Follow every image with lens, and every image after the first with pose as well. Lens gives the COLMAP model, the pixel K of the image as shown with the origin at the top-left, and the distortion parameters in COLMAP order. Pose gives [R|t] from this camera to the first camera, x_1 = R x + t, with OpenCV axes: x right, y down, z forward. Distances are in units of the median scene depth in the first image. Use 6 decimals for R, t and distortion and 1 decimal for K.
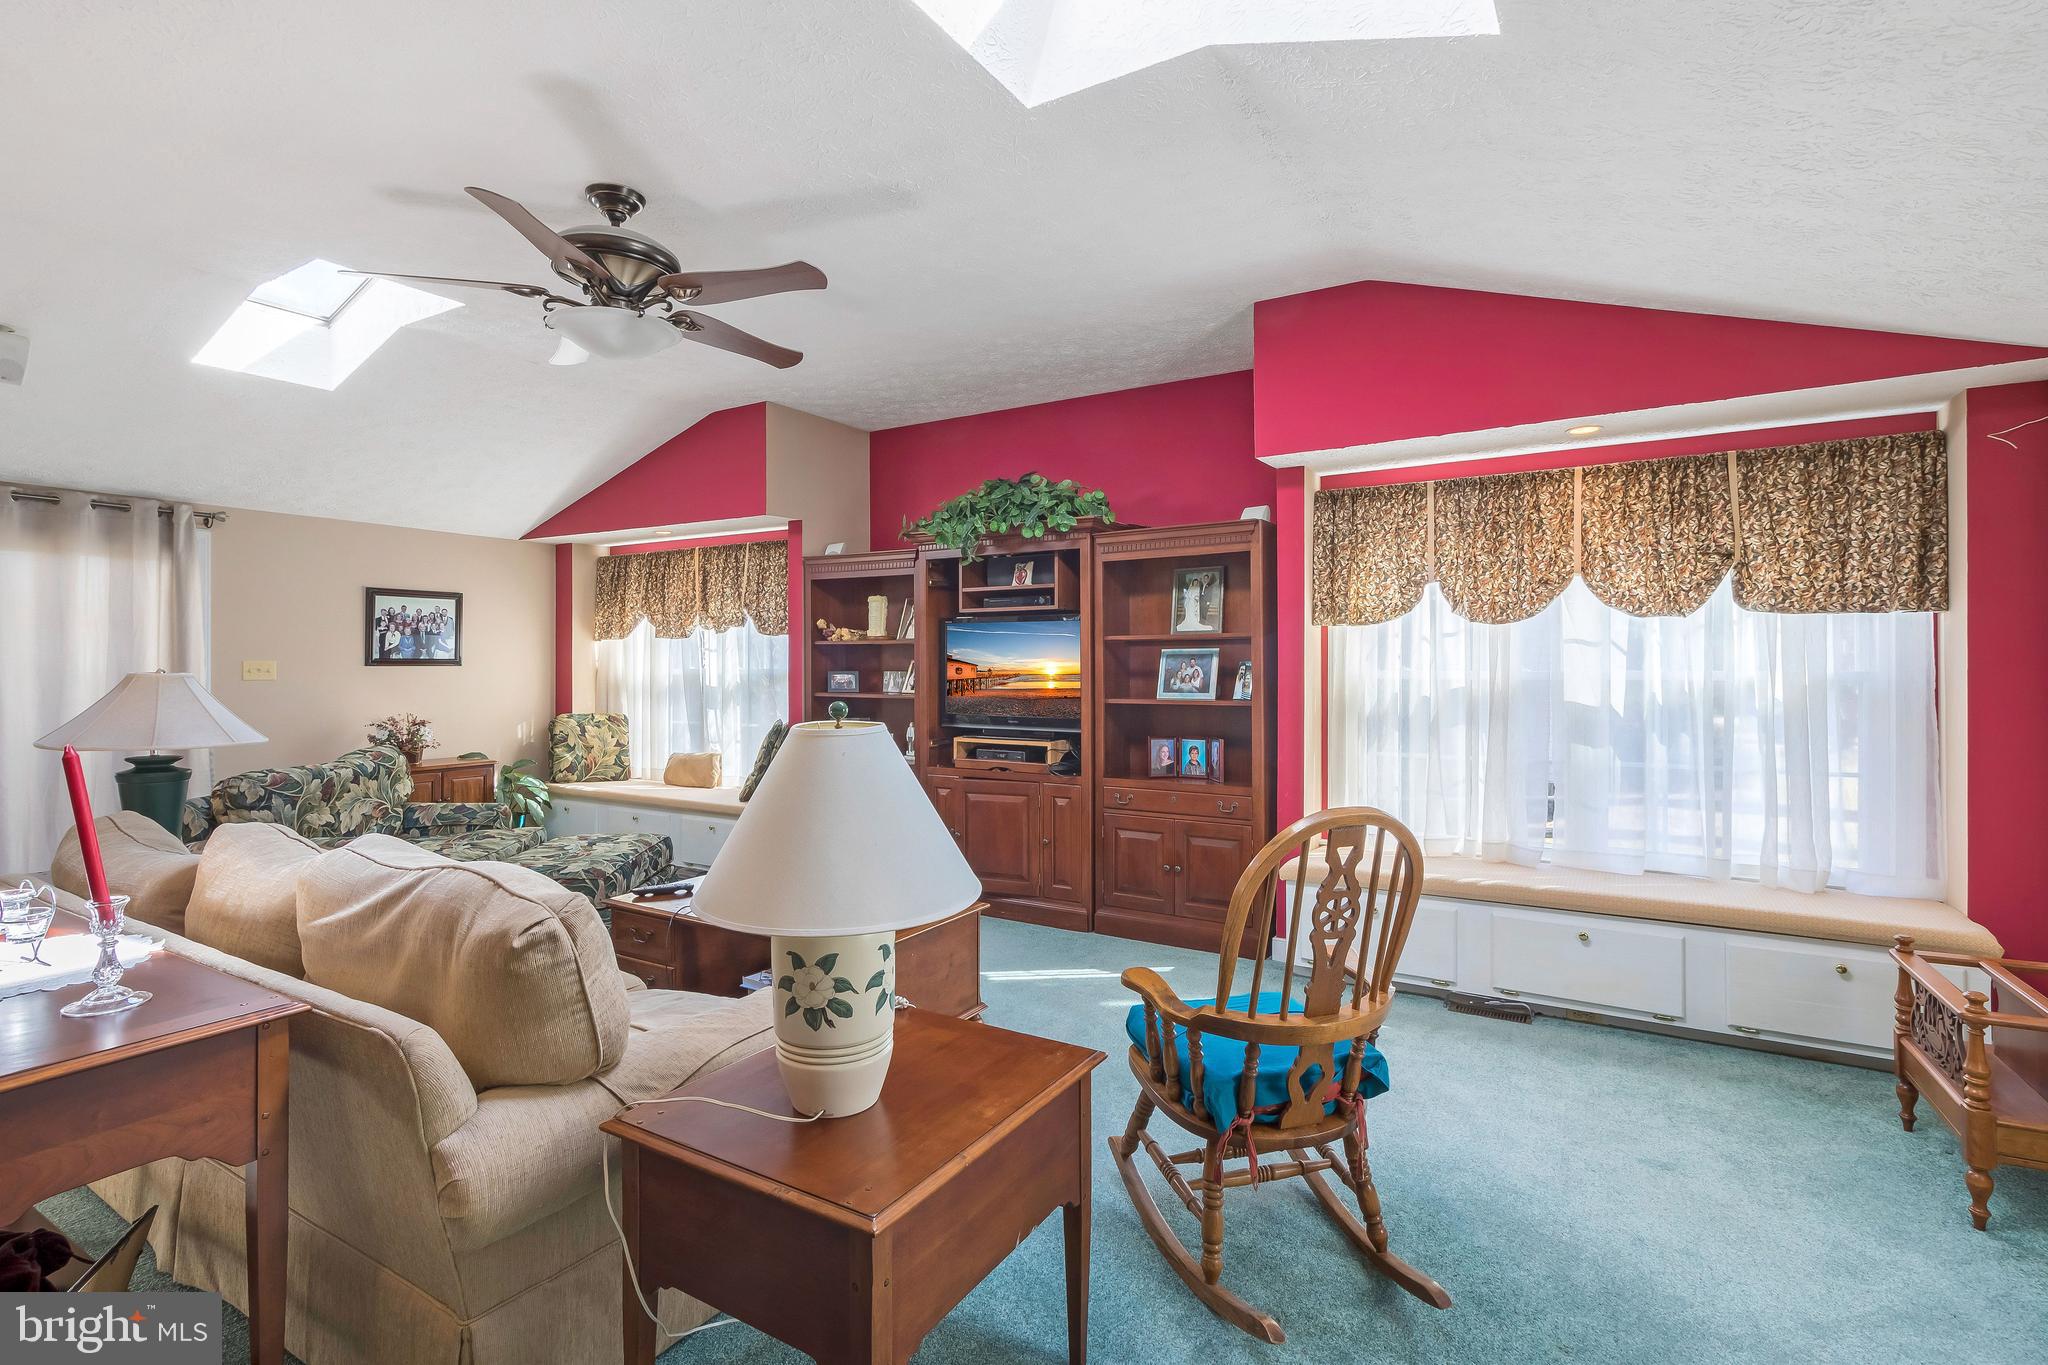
lens RADIAL K [[999.7, 0, 995.8], [0, 999.7, 665.6], [0, 0, 1]] dist [0.001266, 0.000371]
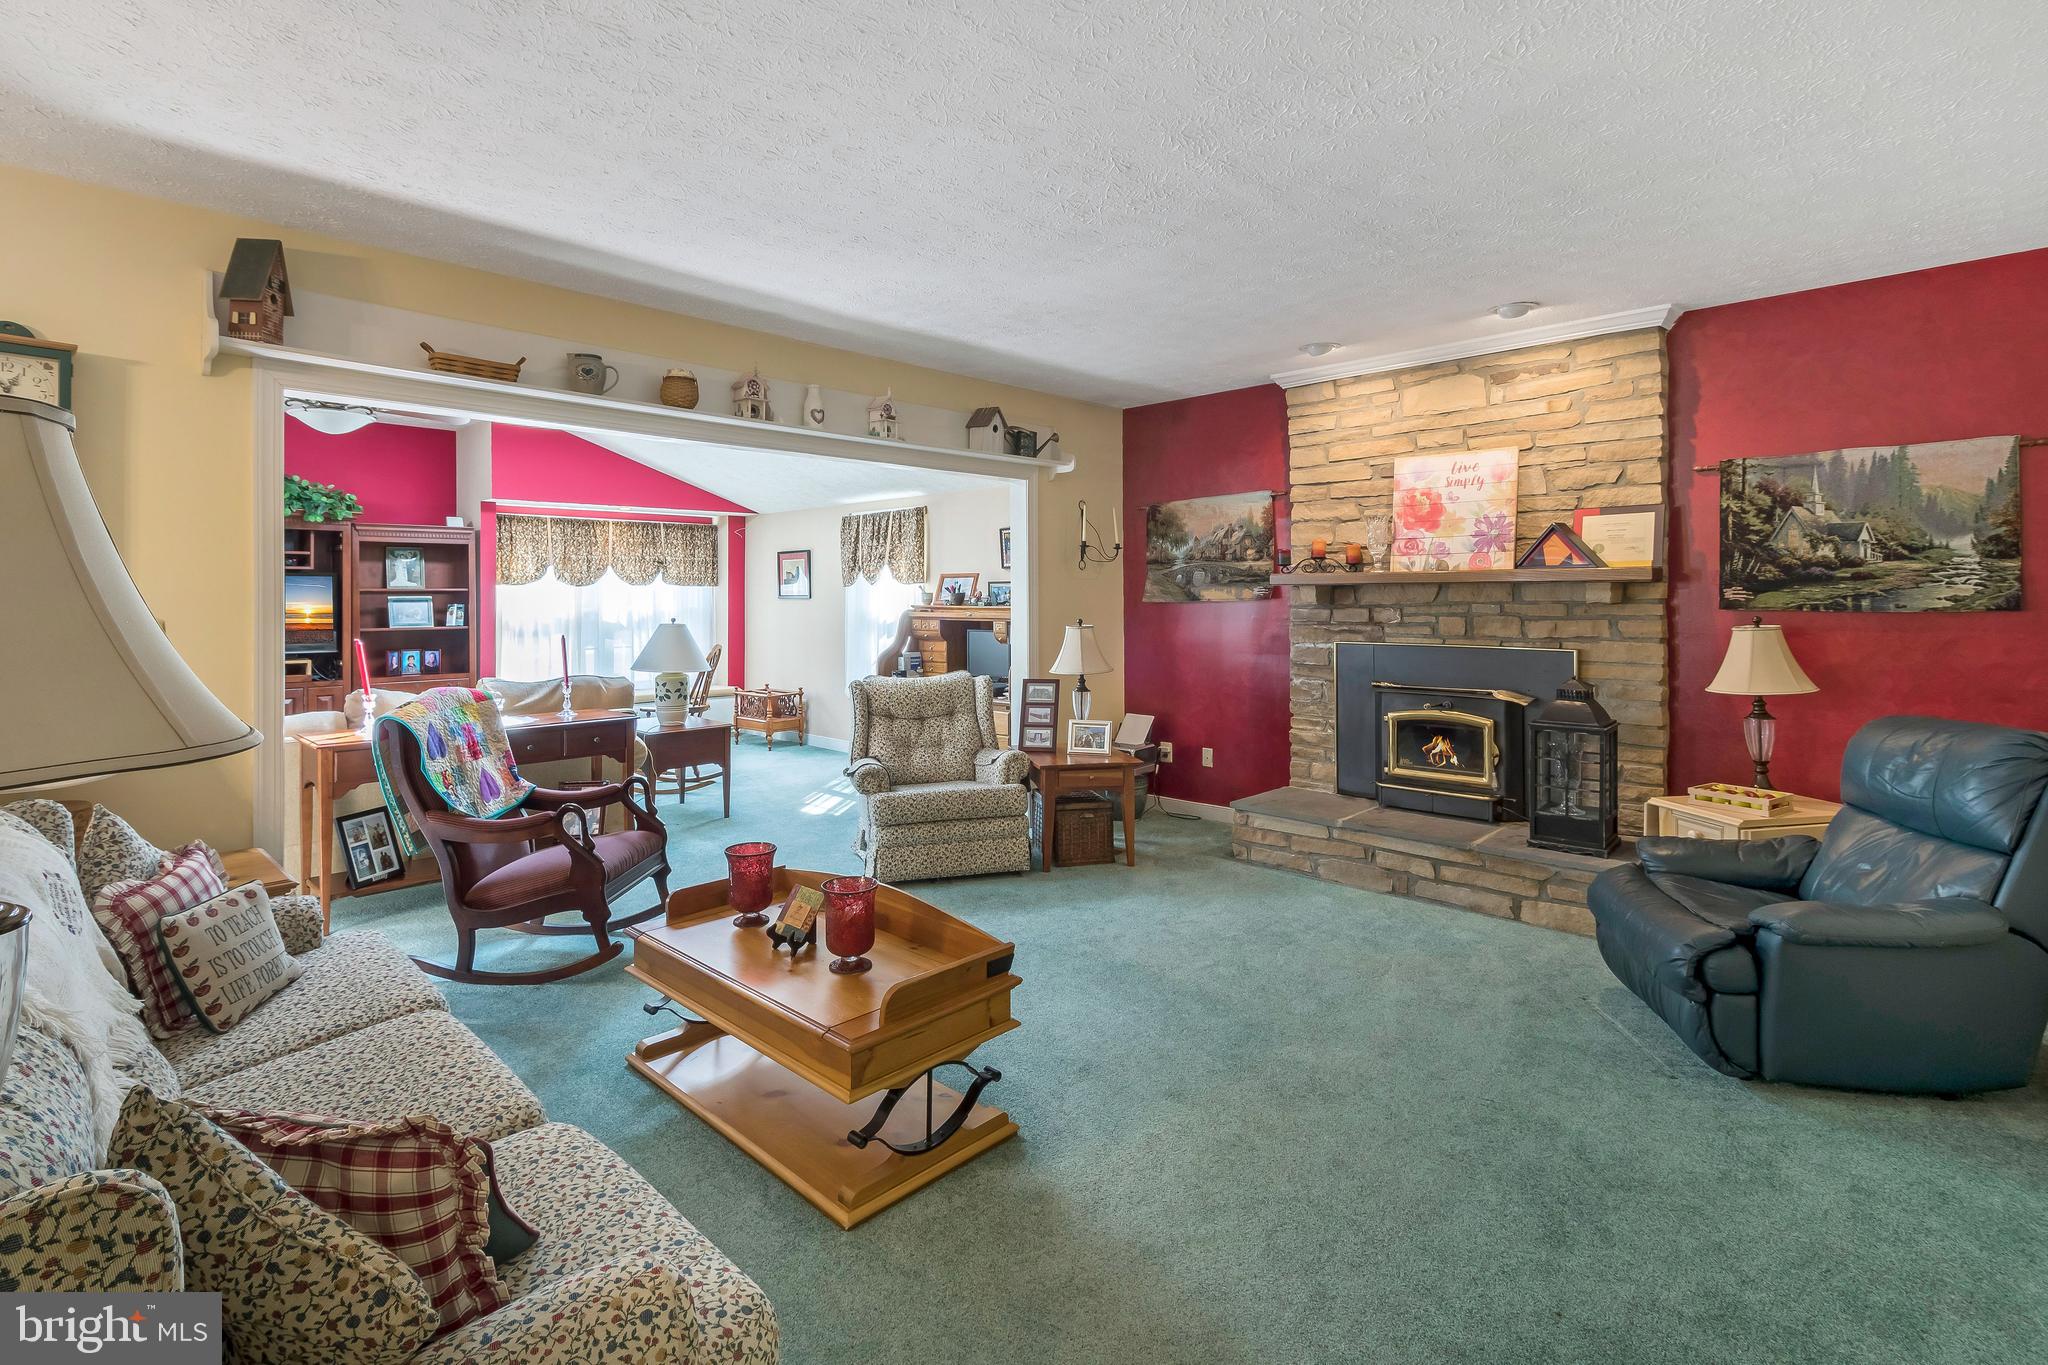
lens RADIAL K [[999.7, 0, 1004.5], [0, 999.7, 595.4], [0, 0, 1]] dist [0.001266, 0.000371]
pose [[0.225982, 0.007710, 0.974101, -1.189246], [0.007896, 0.999921, -0.009746, 0.004872], [-0.974099, 0.009894, 0.225904, -0.338731]]
